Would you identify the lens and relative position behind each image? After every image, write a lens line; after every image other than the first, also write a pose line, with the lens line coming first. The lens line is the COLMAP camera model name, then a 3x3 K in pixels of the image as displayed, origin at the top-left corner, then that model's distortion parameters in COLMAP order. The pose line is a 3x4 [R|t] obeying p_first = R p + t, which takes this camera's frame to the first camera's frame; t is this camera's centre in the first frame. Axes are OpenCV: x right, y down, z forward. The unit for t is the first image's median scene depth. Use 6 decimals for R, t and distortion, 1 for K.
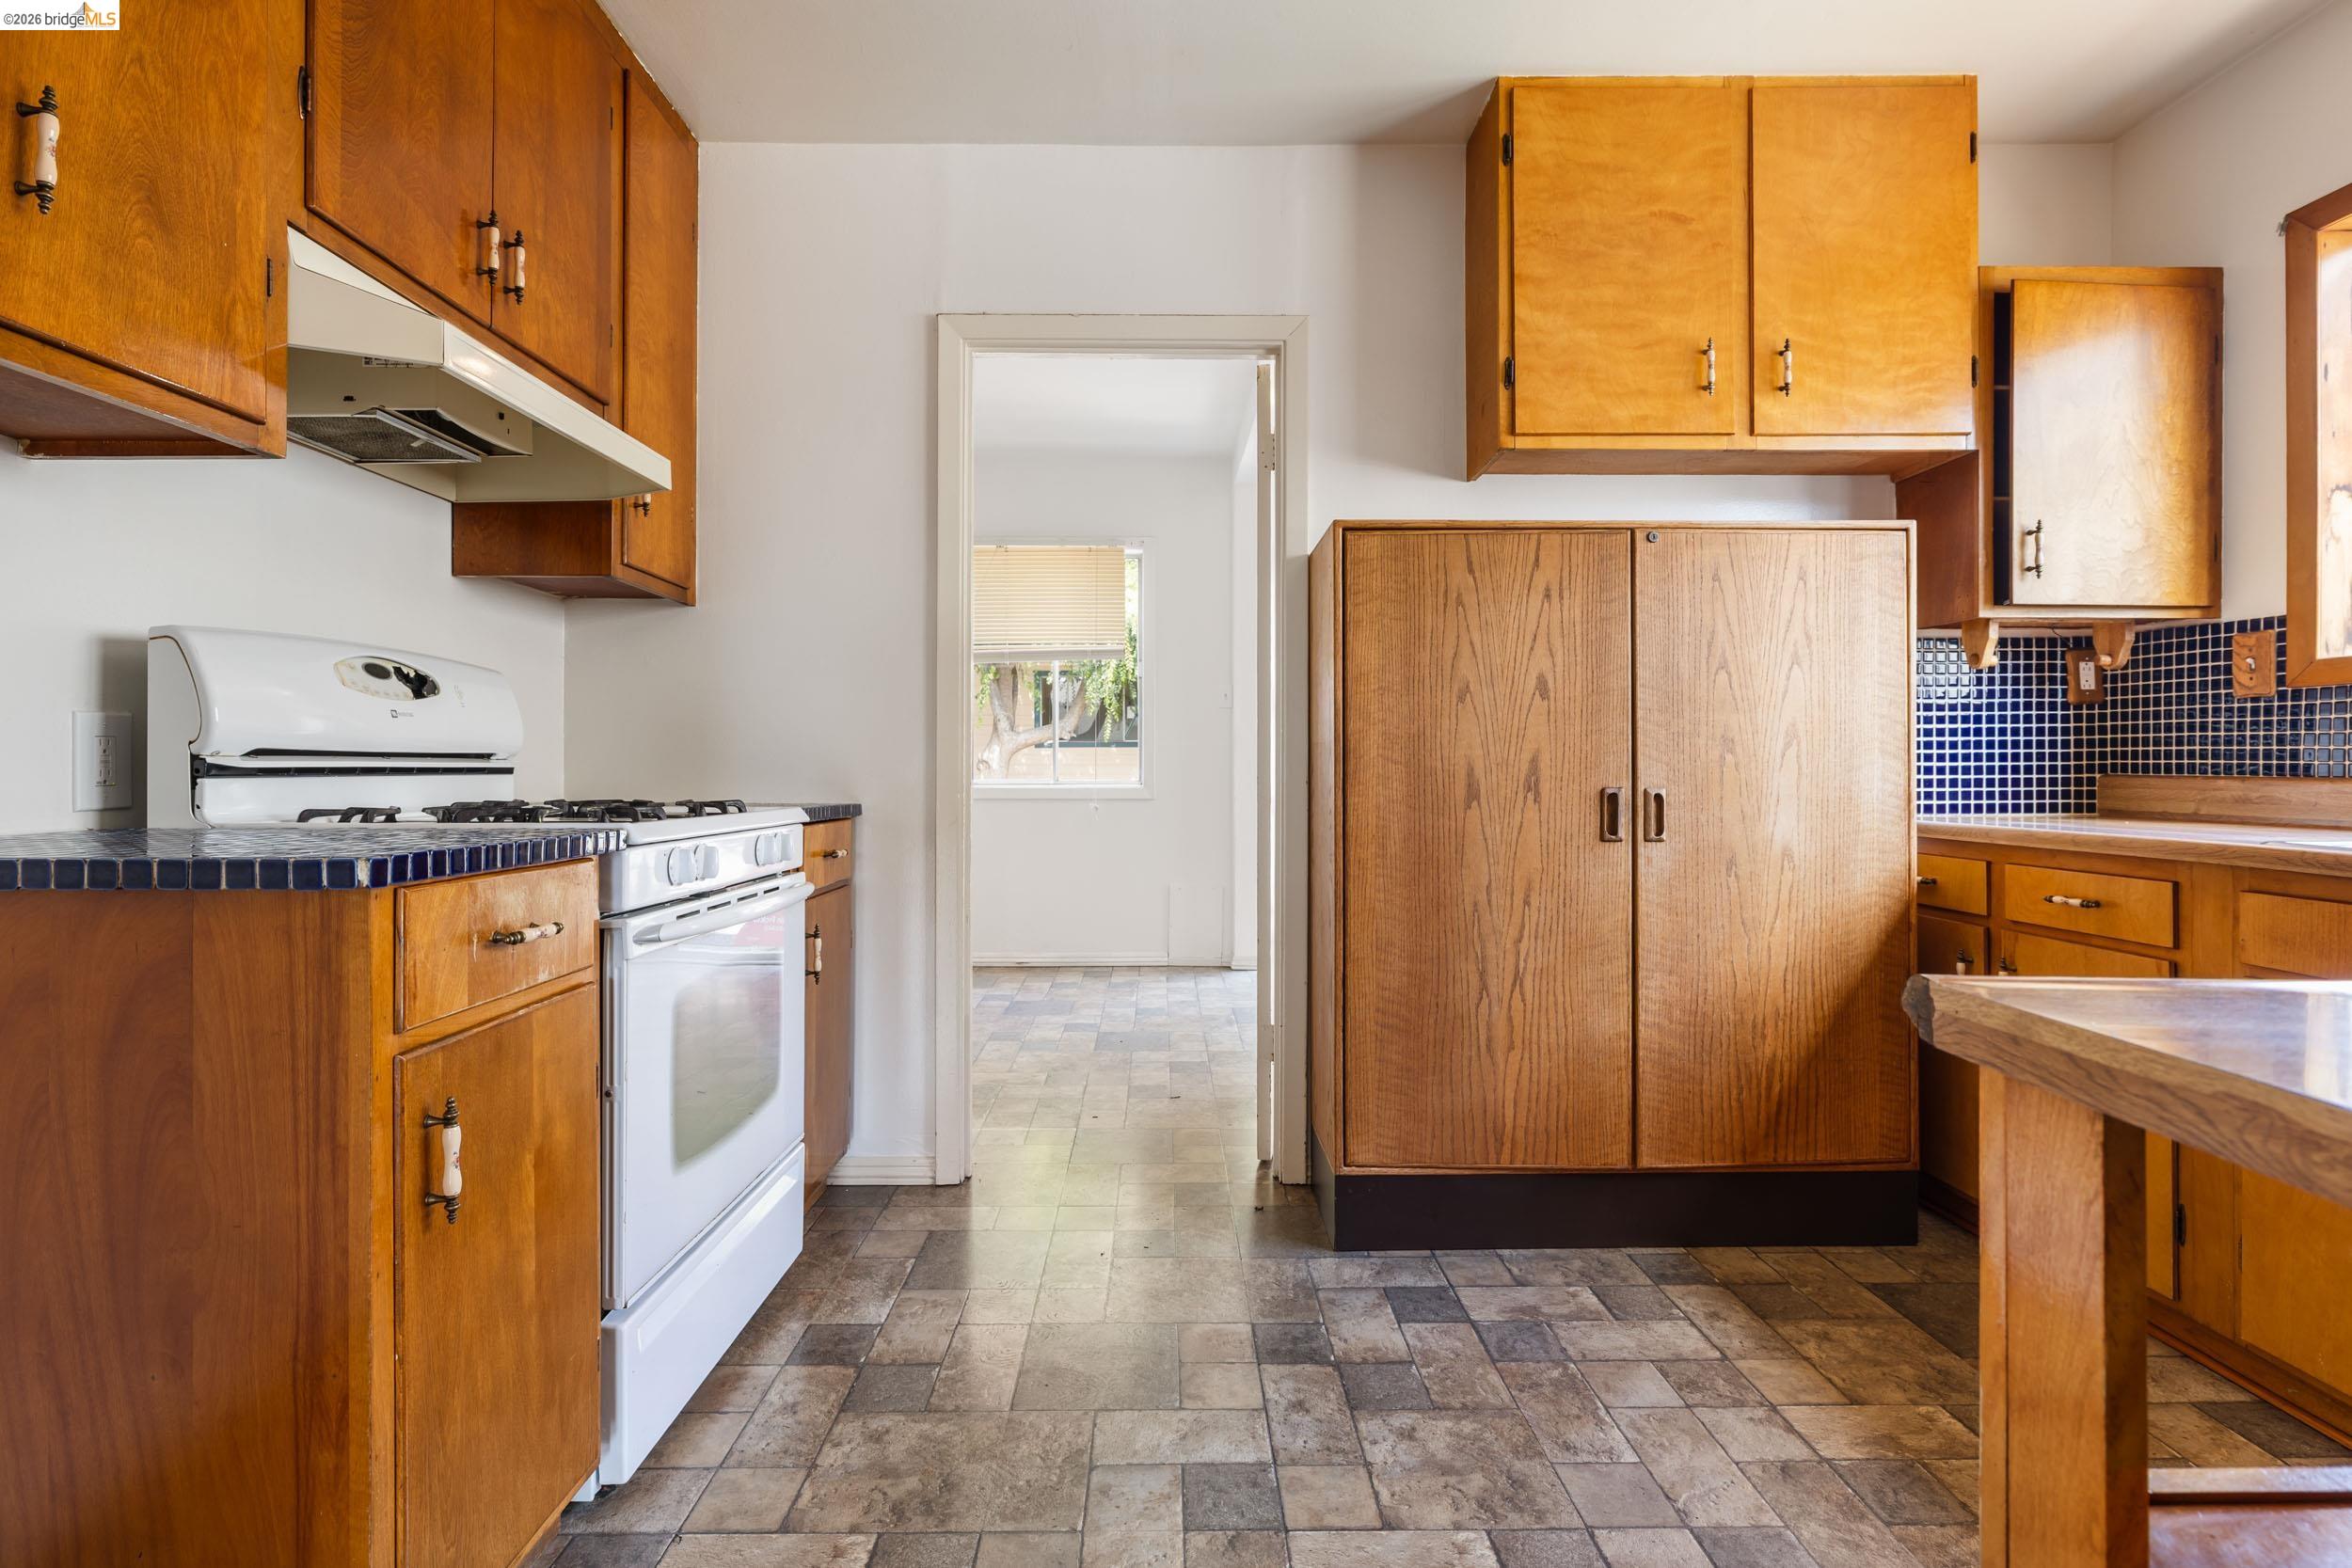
lens RADIAL K [[1111.3, 0, 1171.3], [0, 1111.3, 756.7], [0, 0, 1]] dist [0.001104, 0.000229]
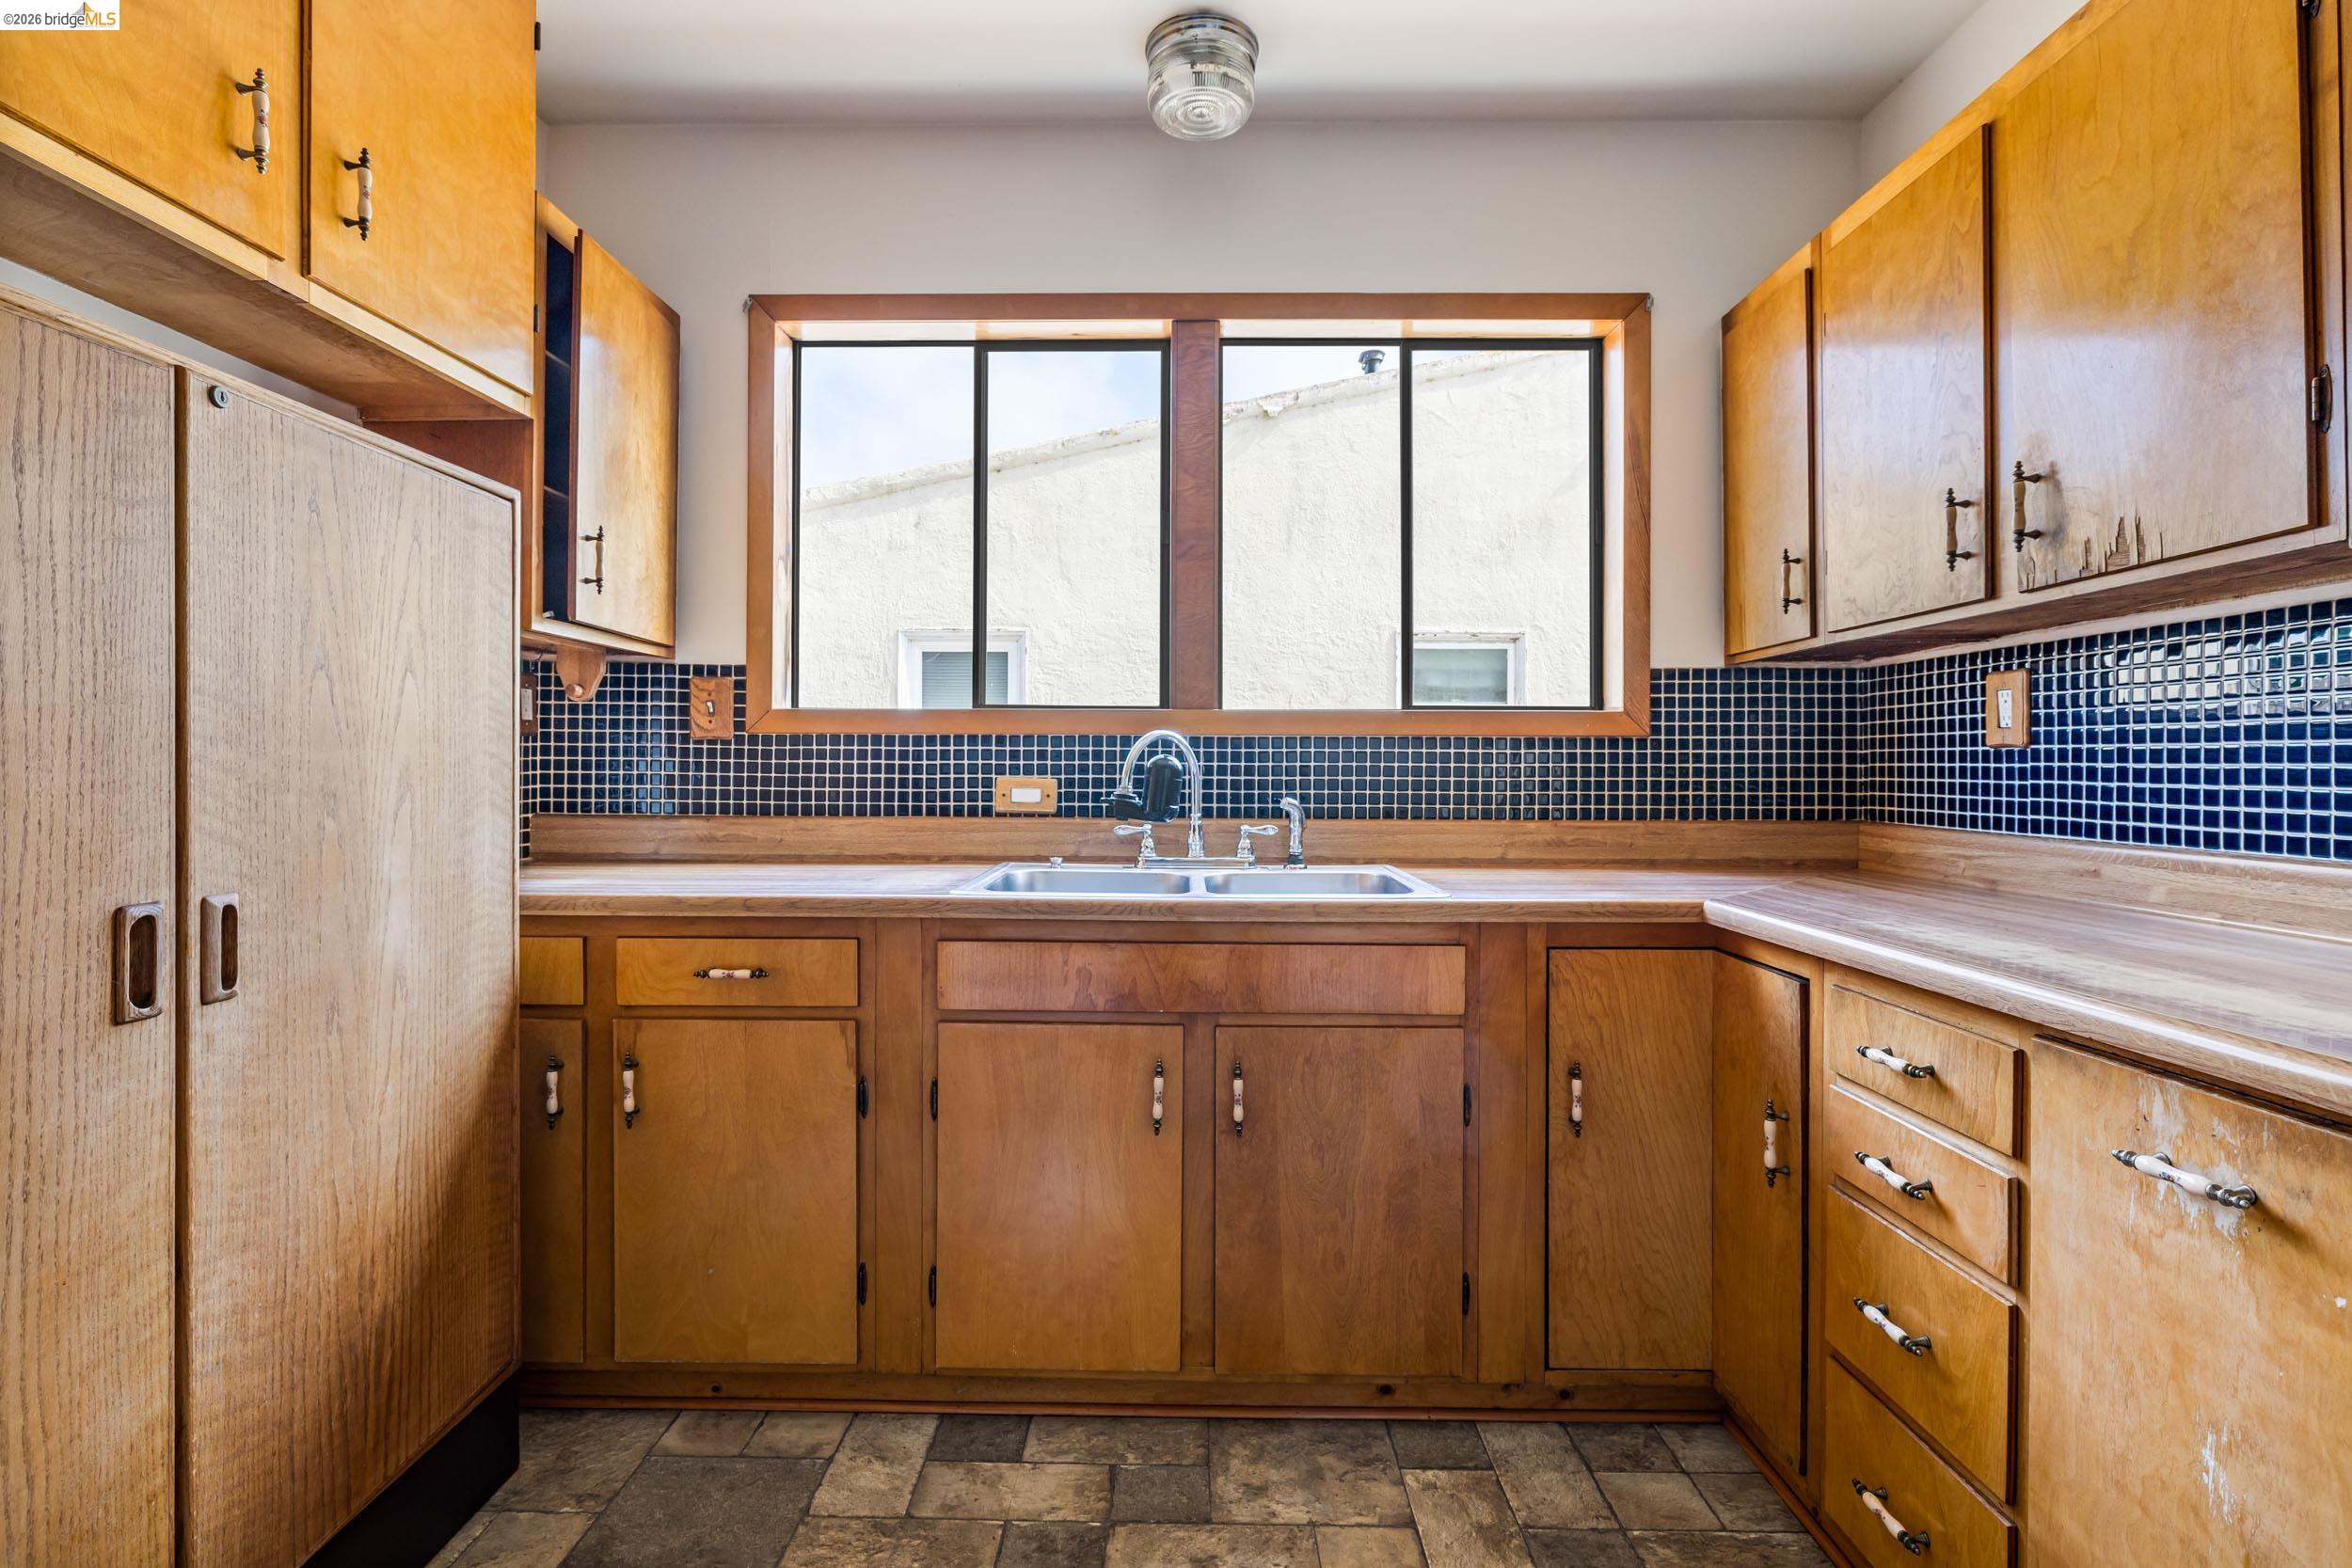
lens RADIAL K [[1103.0, 0, 1171.3], [0, 1103.0, 760.7], [0, 0, 1]] dist [-0.005450, 0.000513]
pose [[0.032274, 0.003812, 0.999472, -0.050134], [-0.007199, 0.999968, -0.003582, -0.033894], [-0.999453, -0.007079, 0.032301, 0.548921]]
